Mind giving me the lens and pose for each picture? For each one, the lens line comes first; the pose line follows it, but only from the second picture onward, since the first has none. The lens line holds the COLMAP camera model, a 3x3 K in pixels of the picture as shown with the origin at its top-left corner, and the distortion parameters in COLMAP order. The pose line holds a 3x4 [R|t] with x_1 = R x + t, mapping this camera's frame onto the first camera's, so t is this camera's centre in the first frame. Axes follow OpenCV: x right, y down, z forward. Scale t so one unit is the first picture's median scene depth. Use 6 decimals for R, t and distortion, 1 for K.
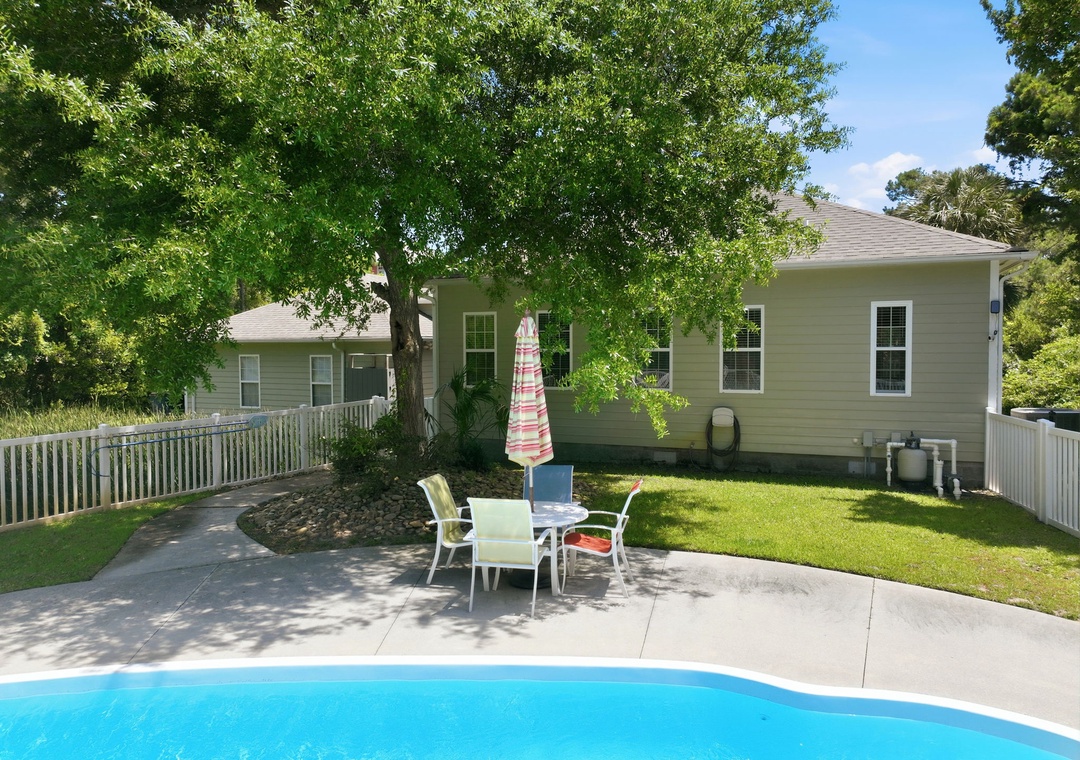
lens RADIAL K [[754.6, 0, 540.2], [0, 754.6, 379.3], [0, 0, 1]] dist [0.004600, 0.006109]
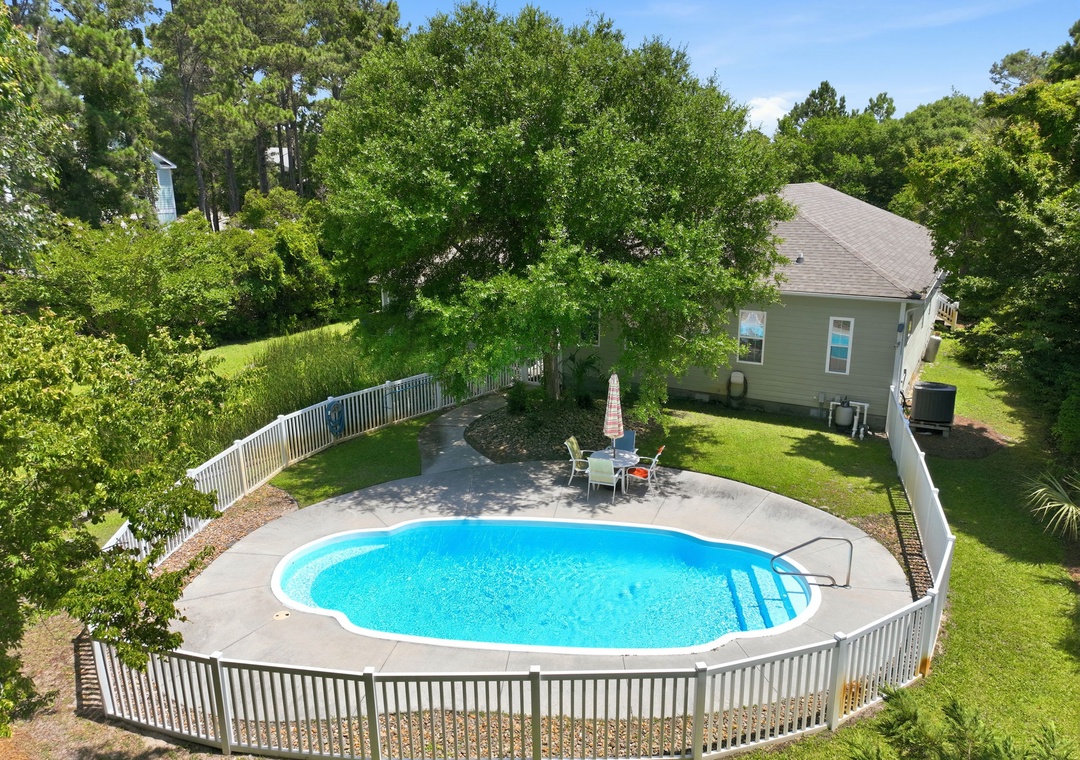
lens RADIAL K [[754.6, 0, 543.1], [0, 754.6, 382.0], [0, 0, 1]] dist [0.004600, 0.006109]
pose [[0.991445, 0.031438, -0.126680, 0.056375], [-0.002927, 0.975670, 0.219223, -0.538073], [0.130490, -0.216977, 0.967416, -1.161320]]
